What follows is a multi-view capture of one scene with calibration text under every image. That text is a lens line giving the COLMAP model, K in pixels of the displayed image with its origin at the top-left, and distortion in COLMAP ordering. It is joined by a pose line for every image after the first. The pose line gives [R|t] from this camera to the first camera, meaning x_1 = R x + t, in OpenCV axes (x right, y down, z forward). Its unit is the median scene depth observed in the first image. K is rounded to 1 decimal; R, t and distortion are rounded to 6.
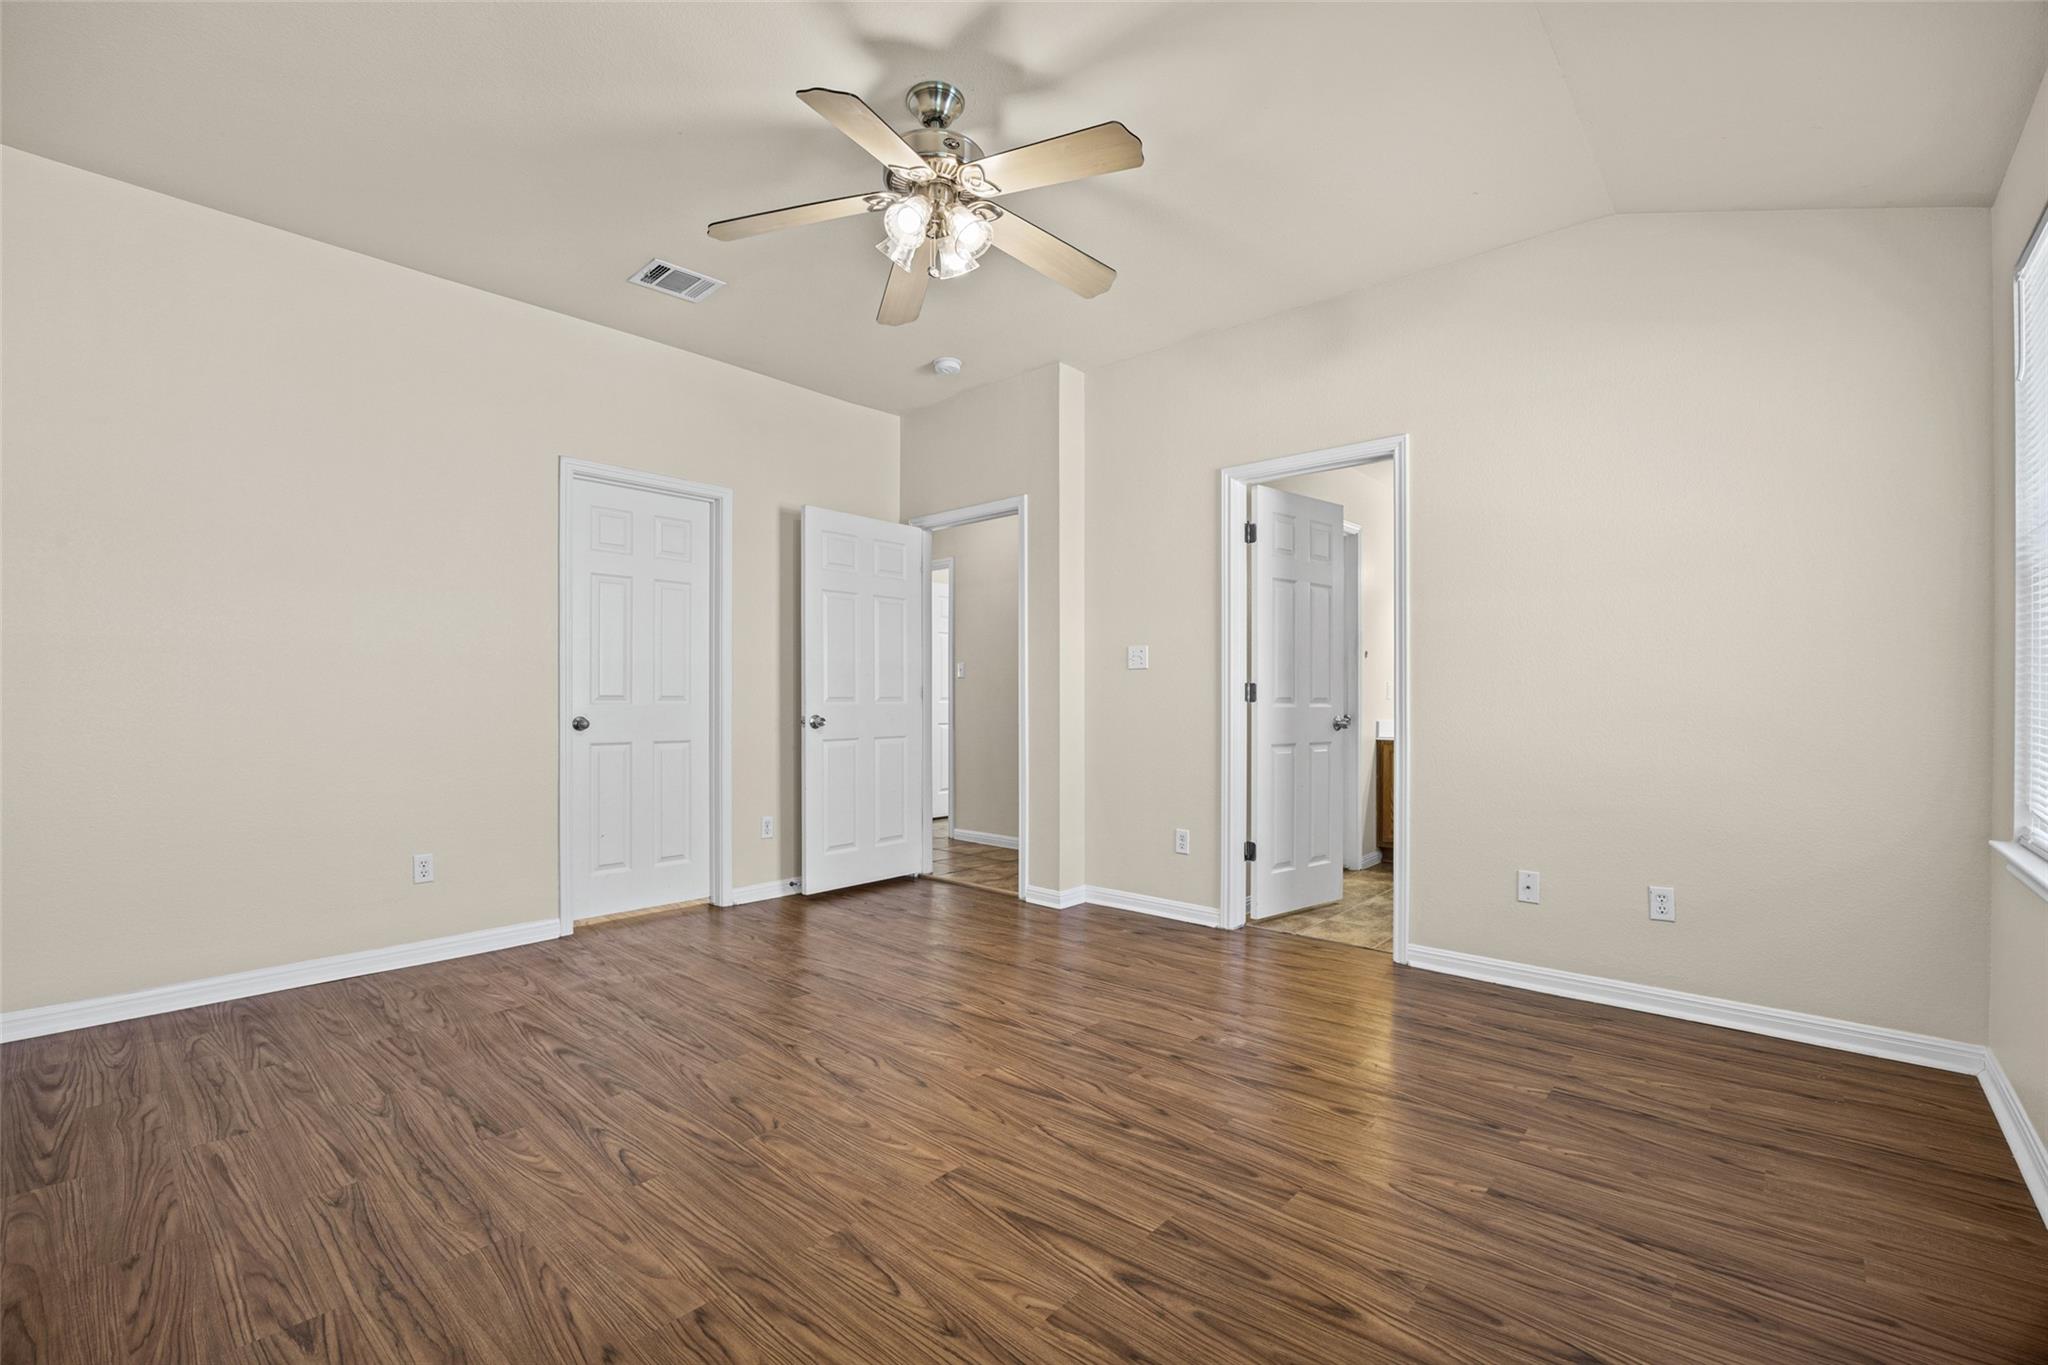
lens RADIAL K [[873.8, 0, 1016.7], [0, 873.8, 694.7], [0, 0, 1]] dist [-0.020536, 0.000168]
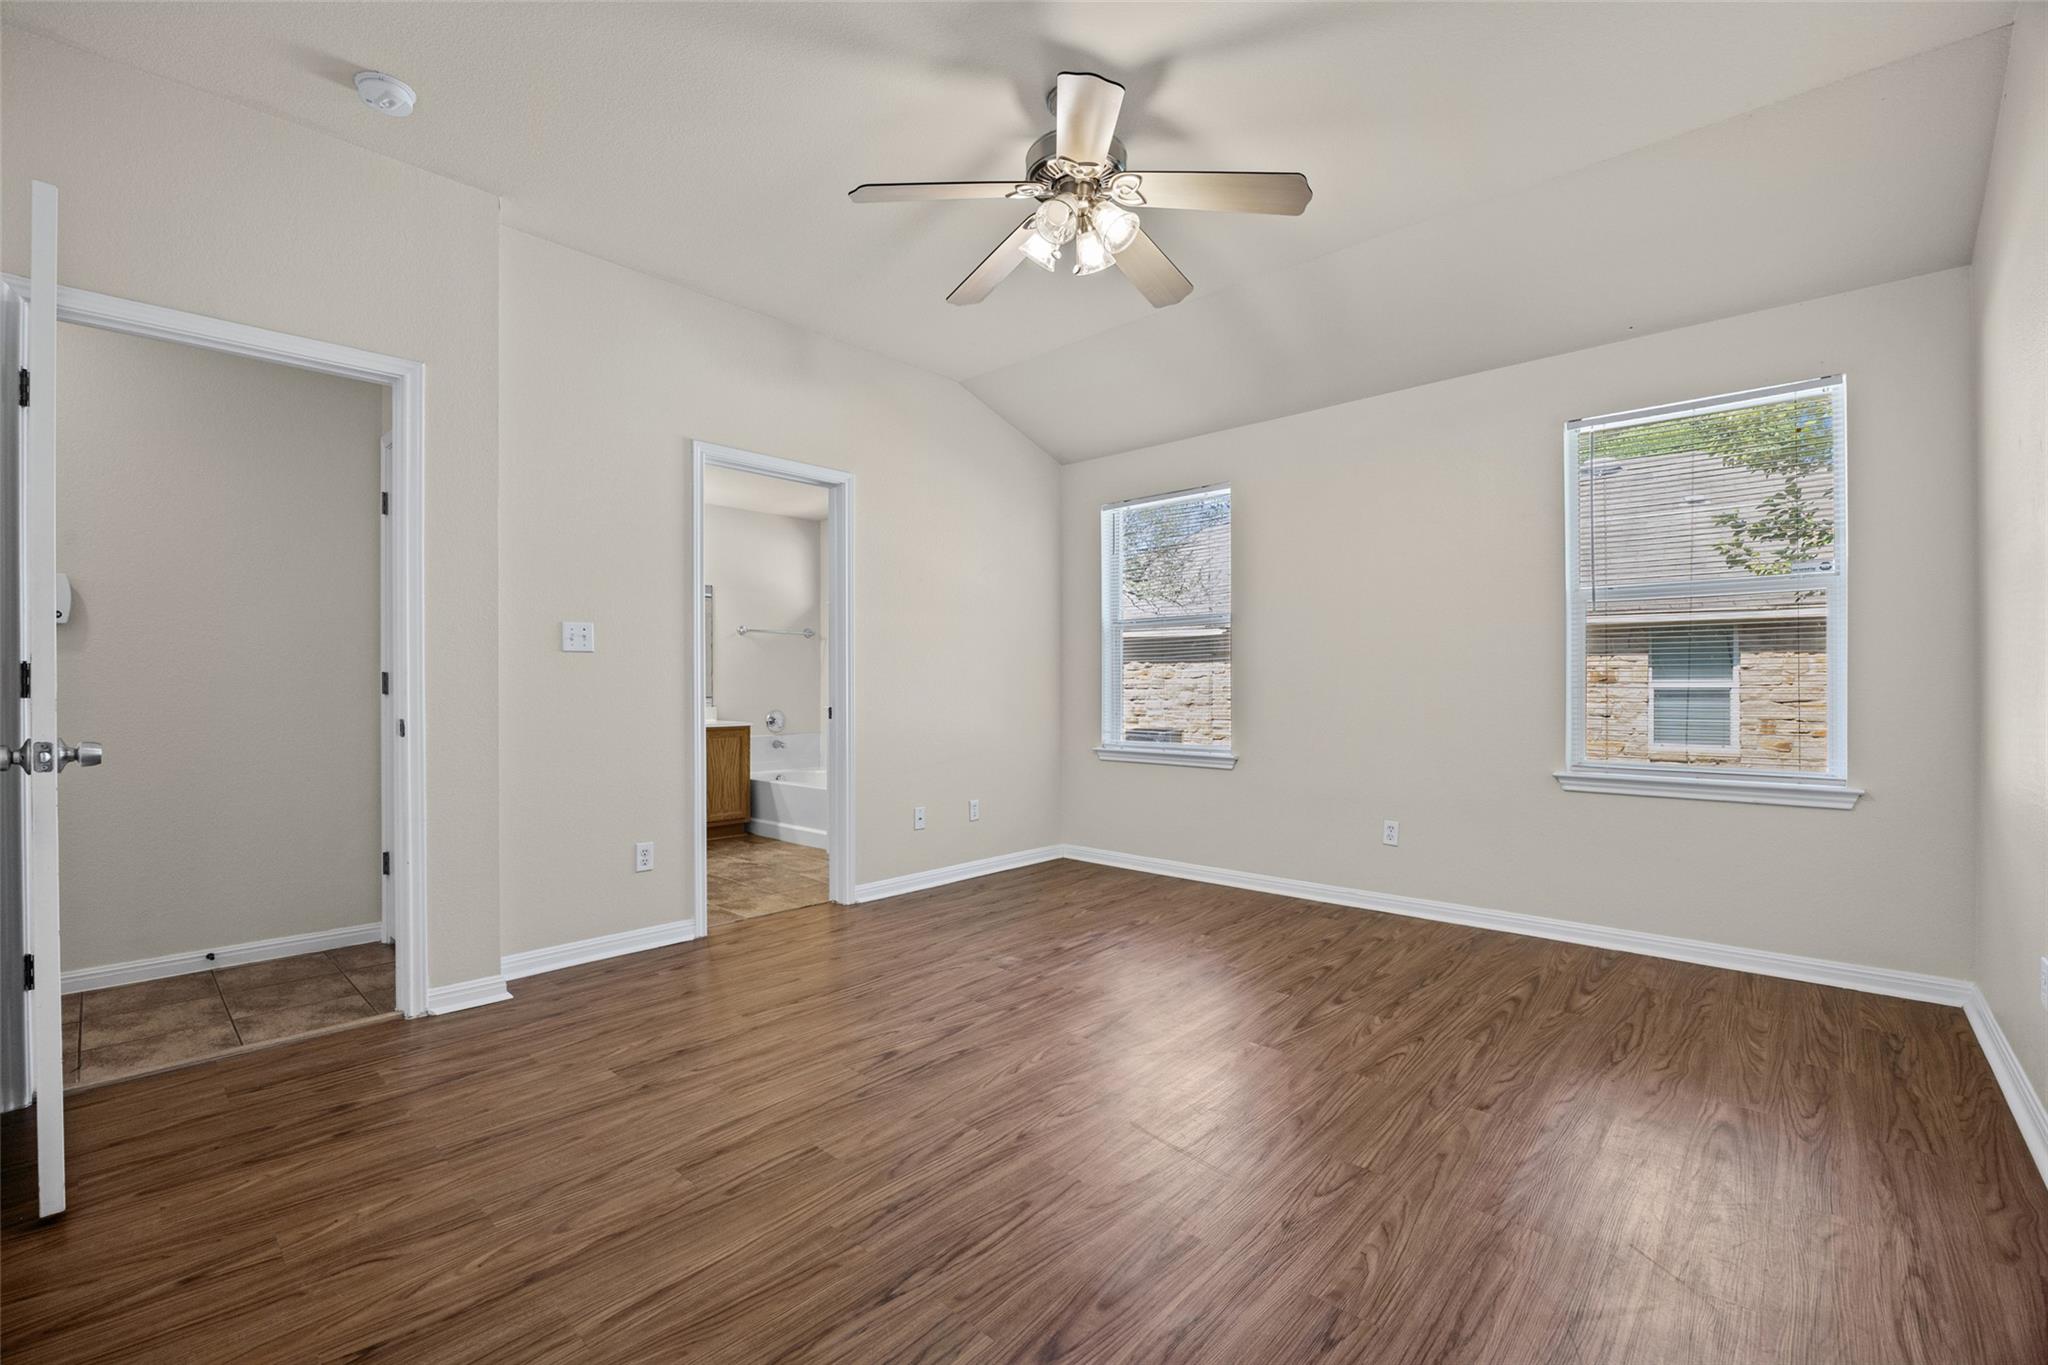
lens RADIAL K [[873.8, 0, 1016.7], [0, 873.8, 694.7], [0, 0, 1]] dist [-0.020536, 0.000168]
pose [[0.012353, -0.010773, 0.999866, -1.118991], [-0.000836, 0.999942, 0.010784, 0.001248], [-0.999923, -0.000969, 0.012343, 1.079844]]
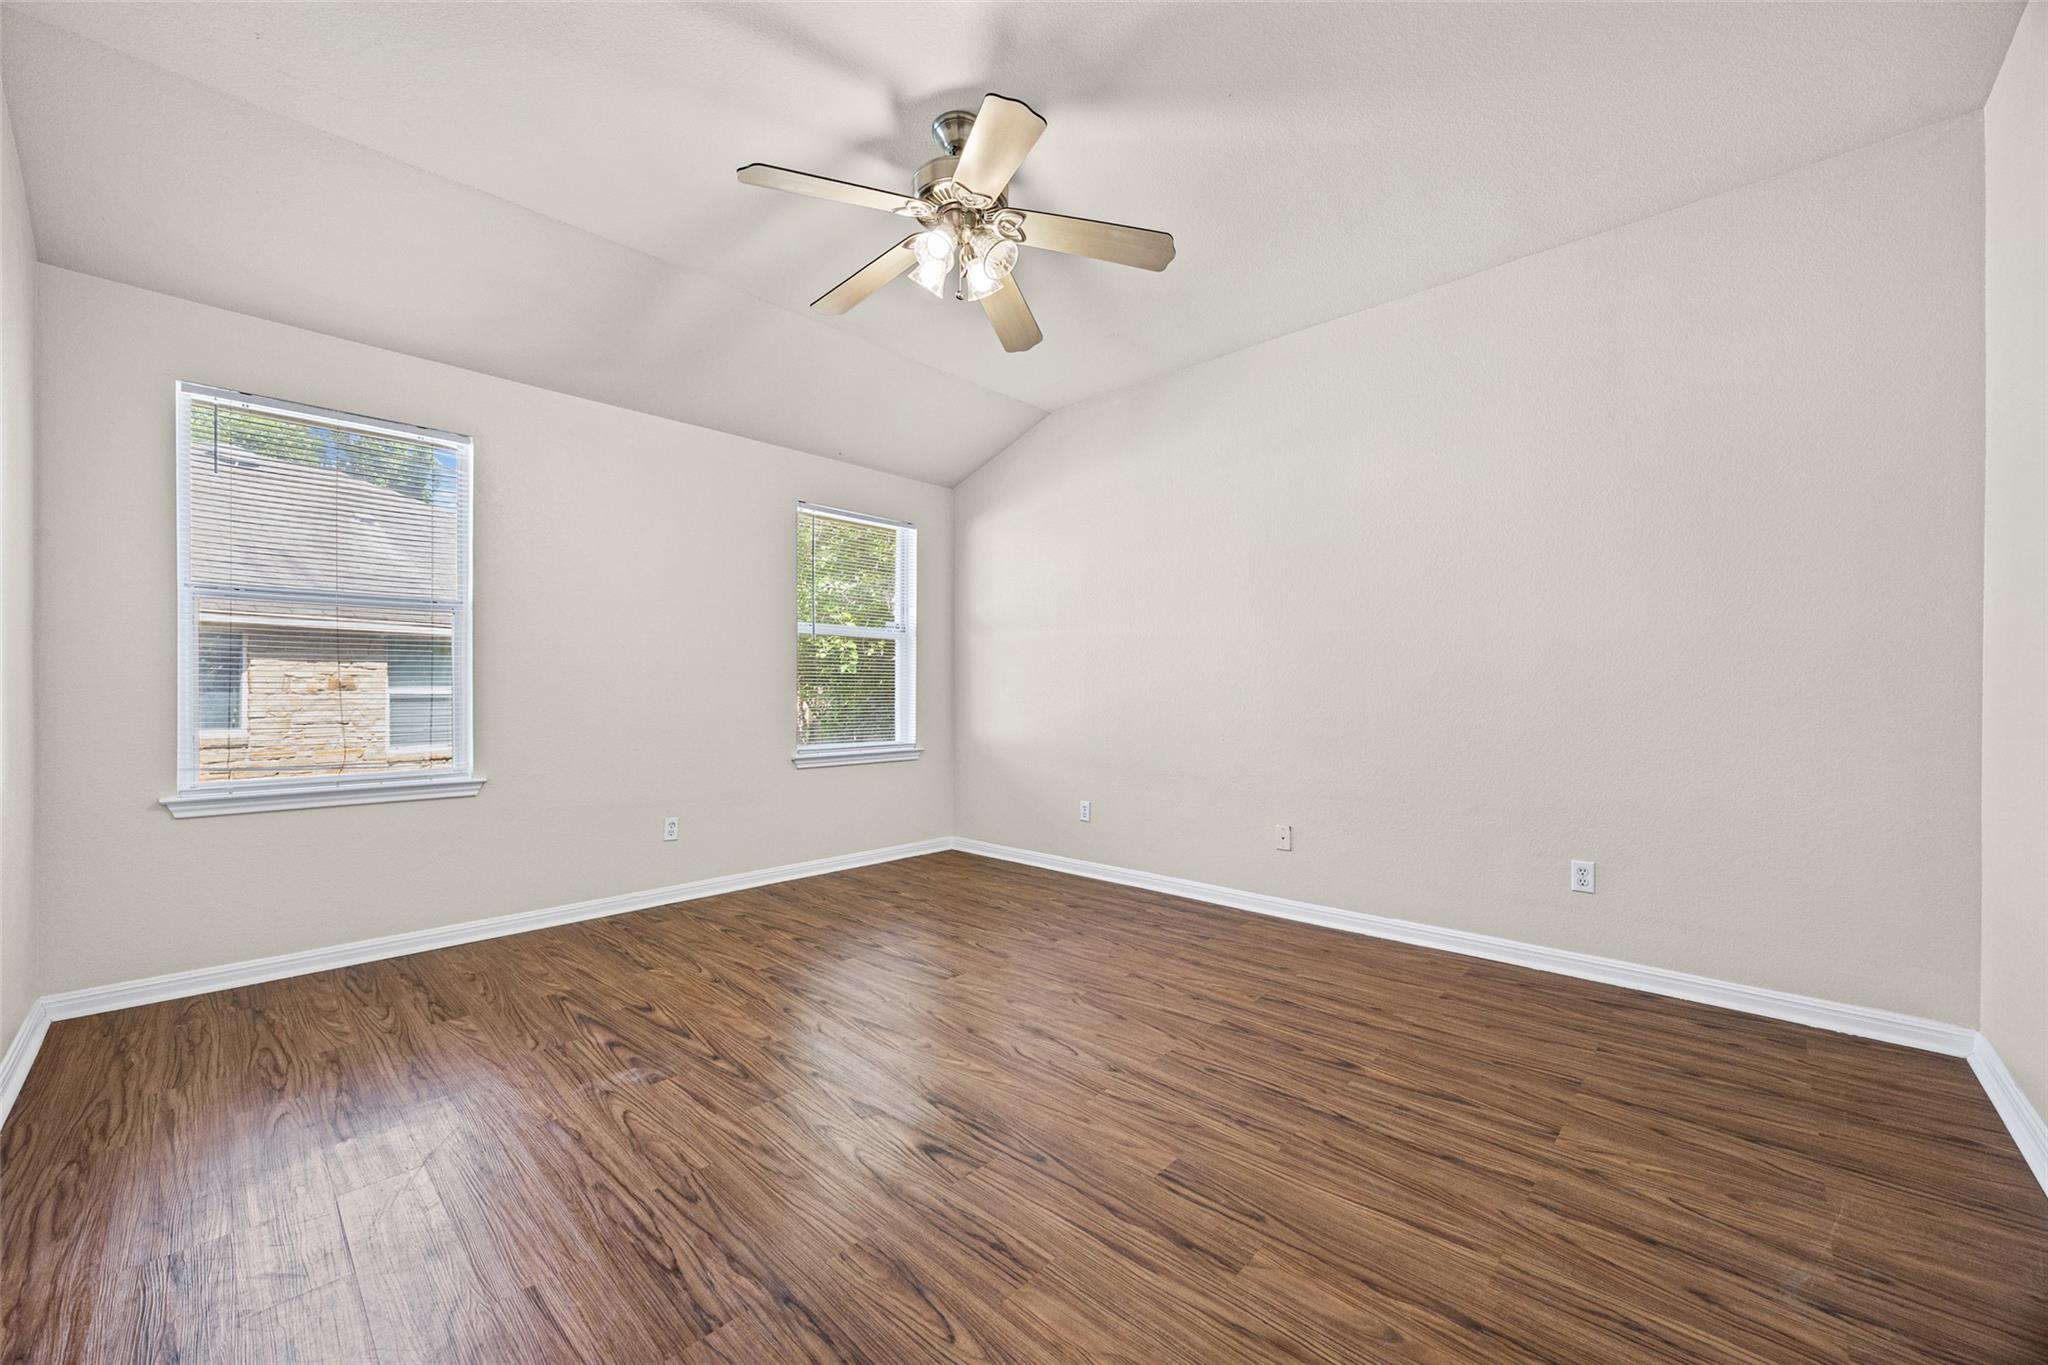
lens RADIAL K [[775.9, 0, 1022.4], [0, 775.9, 681.6], [0, 0, 1]] dist [-0.005786, 0.000246]
pose [[-0.999802, -0.002988, 0.019669, -0.192042], [-0.003333, 0.999841, -0.017508, 0.004256], [-0.019613, -0.017571, -0.999653, 1.991011]]
